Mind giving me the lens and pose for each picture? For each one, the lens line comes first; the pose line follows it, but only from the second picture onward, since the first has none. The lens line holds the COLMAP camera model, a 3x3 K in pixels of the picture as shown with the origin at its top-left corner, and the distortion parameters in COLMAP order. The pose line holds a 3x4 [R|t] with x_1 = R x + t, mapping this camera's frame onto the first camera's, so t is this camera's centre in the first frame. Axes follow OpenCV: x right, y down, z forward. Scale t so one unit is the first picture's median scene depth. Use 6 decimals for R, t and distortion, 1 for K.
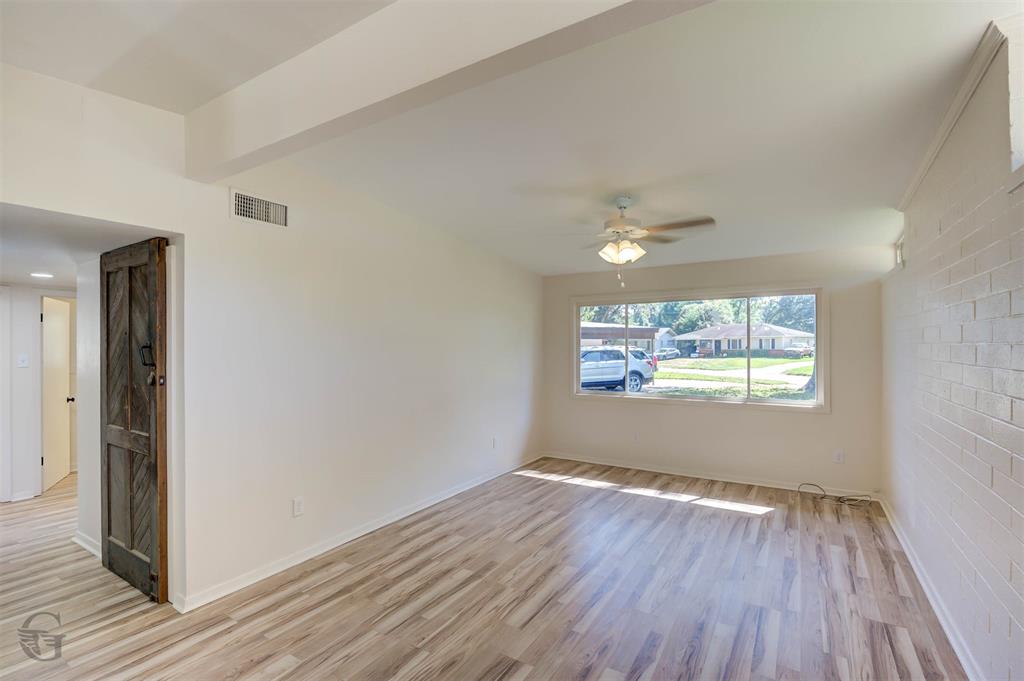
lens RADIAL K [[475.4, 0, 514.6], [0, 475.4, 338.6], [0, 0, 1]] dist [-0.003681, -0.001567]
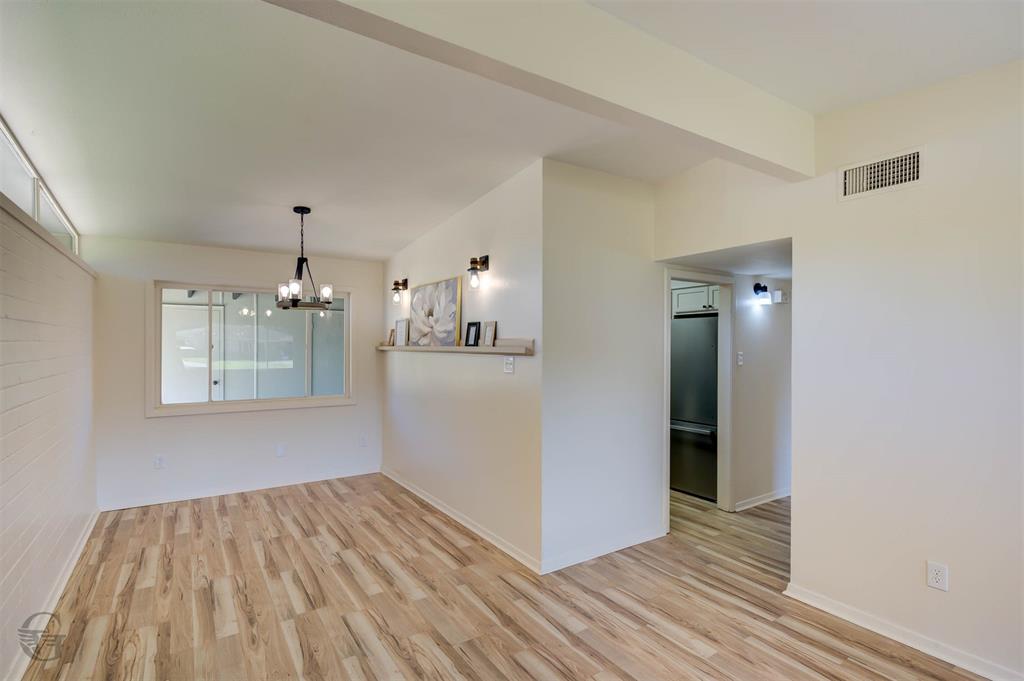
lens RADIAL K [[493.2, 0, 519.7], [0, 493.2, 354.1], [0, 0, 1]] dist [-0.007450, -0.000279]
pose [[-0.413880, 0.020162, -0.910108, 0.595676], [0.009695, 0.999796, 0.017740, 0.010383], [0.910280, -0.001481, -0.413990, 0.983773]]
